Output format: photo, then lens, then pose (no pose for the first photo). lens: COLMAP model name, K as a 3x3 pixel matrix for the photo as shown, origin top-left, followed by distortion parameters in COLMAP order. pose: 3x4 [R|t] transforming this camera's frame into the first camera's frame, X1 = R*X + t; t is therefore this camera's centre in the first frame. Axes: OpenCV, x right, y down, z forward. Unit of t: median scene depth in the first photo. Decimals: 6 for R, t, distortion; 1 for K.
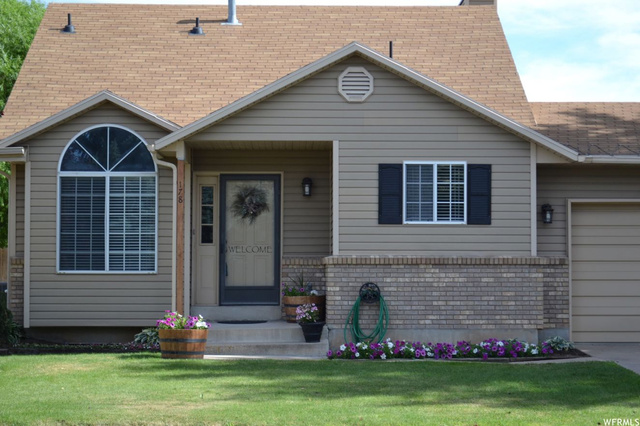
lens RADIAL K [[1423.7, 0, 320.0], [0, 1423.7, 213.0], [0, 0, 1]] dist [0.041979, 0.000795]
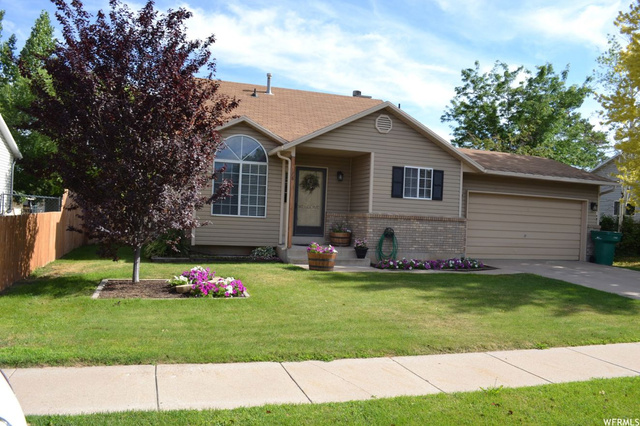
lens RADIAL K [[507.0, 0, 320.0], [0, 507.0, 213.0], [0, 0, 1]] dist [-0.086002, 0.009792]
pose [[0.957494, 0.042566, 0.285296, -0.245615], [-0.053761, 0.998056, 0.031522, 0.012298], [-0.283400, -0.045520, 0.957921, 0.369236]]
